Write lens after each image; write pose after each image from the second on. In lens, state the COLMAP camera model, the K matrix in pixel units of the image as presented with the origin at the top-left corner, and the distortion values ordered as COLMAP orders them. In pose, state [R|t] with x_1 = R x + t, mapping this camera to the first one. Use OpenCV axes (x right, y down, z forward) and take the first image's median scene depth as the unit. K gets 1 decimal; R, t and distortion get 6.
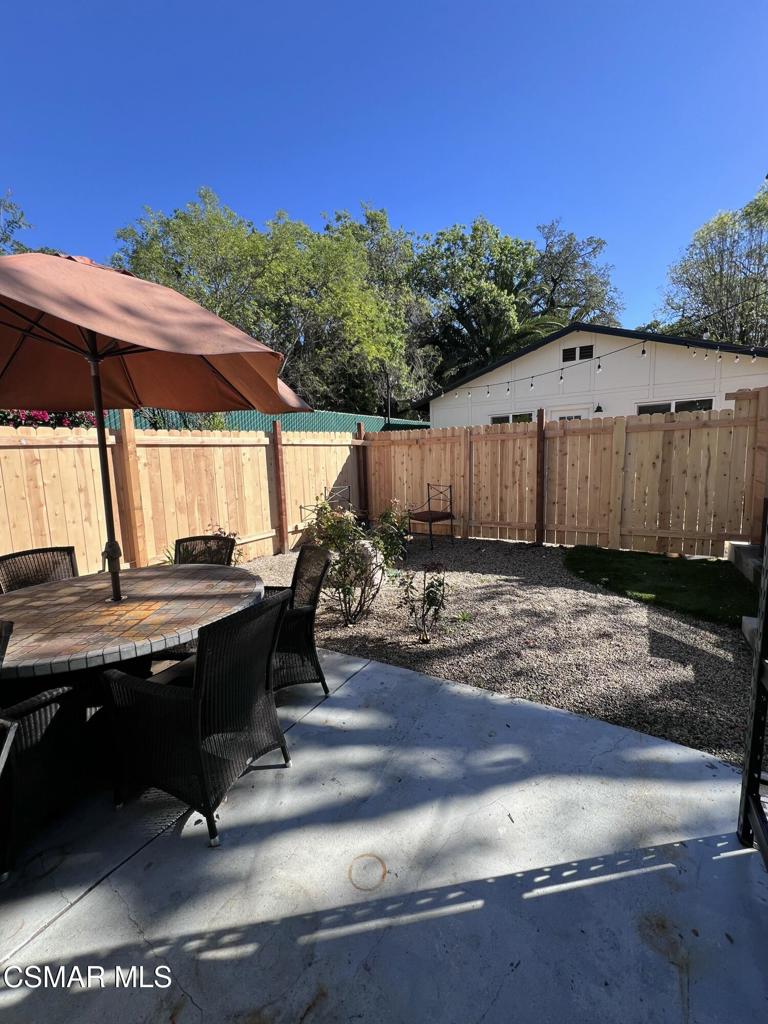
lens RADIAL K [[411.7, 0, 382.4], [0, 411.7, 512.2], [0, 0, 1]] dist [-0.002484, 0.000539]
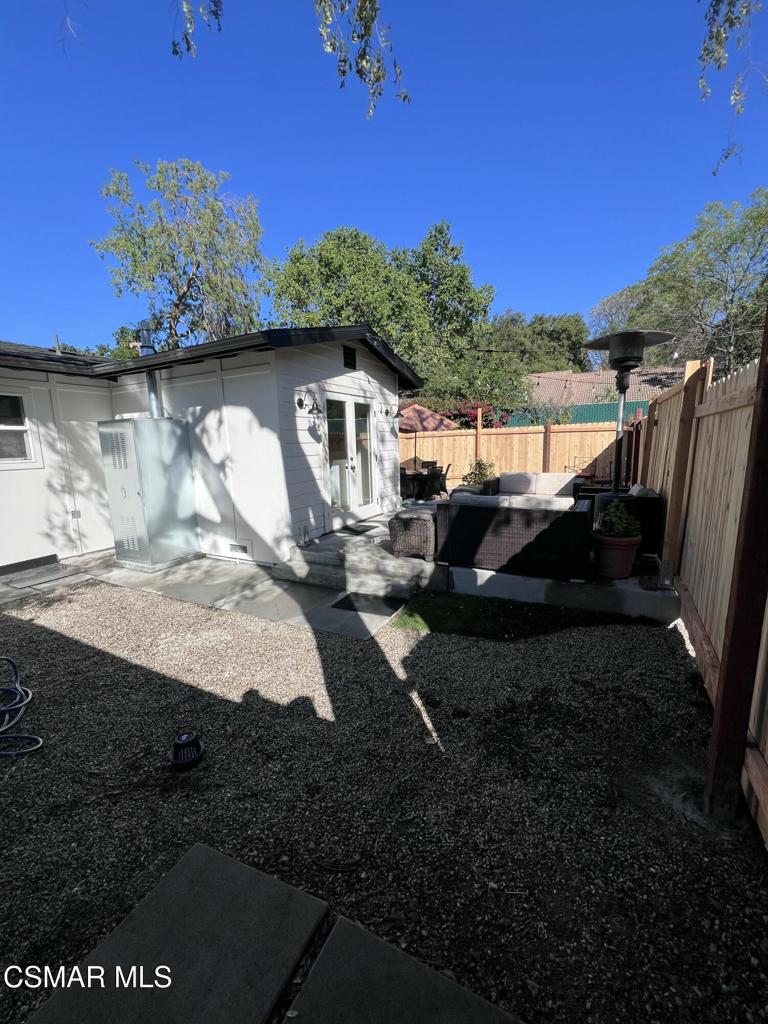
lens RADIAL K [[411.7, 0, 382.4], [0, 411.7, 512.2], [0, 0, 1]] dist [-0.002484, 0.000539]
pose [[0.068819, 0.203749, -0.976601, 3.775182], [-0.113620, 0.974154, 0.195231, -0.195334], [0.991138, 0.097526, 0.090190, 0.190209]]
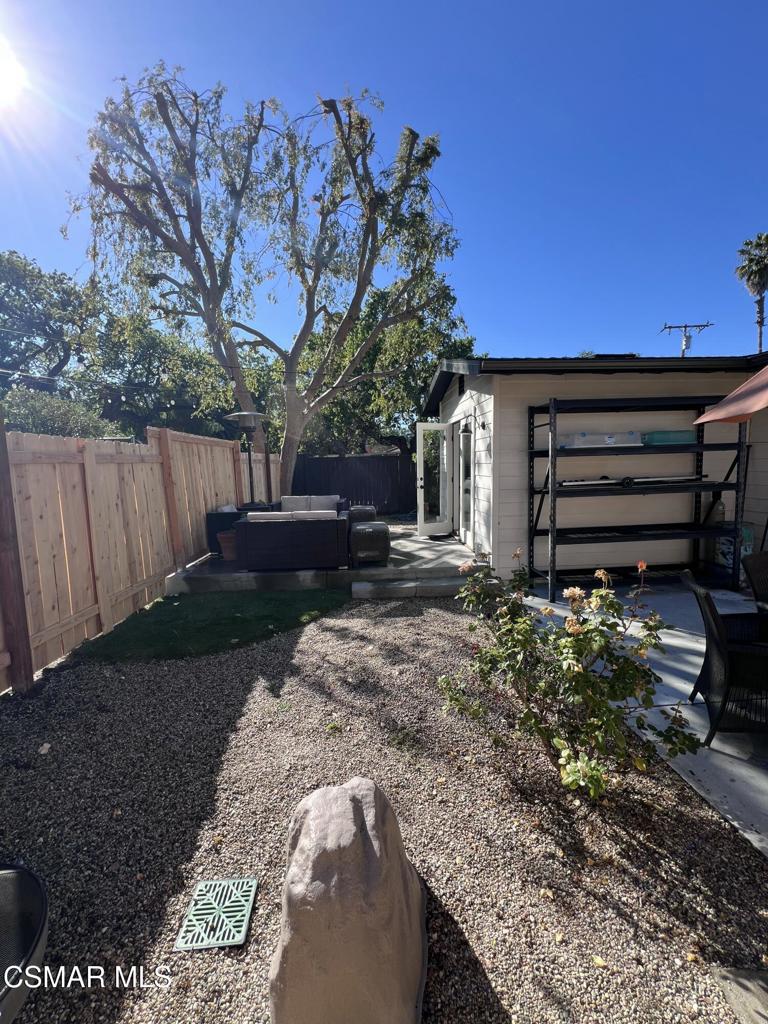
lens RADIAL K [[411.7, 0, 382.4], [0, 411.7, 512.2], [0, 0, 1]] dist [-0.002484, 0.000539]
pose [[-0.566317, -0.045862, 0.822910, -0.508662], [0.154277, 0.974904, 0.160505, -0.299556], [-0.809619, 0.217853, -0.545029, 2.023794]]
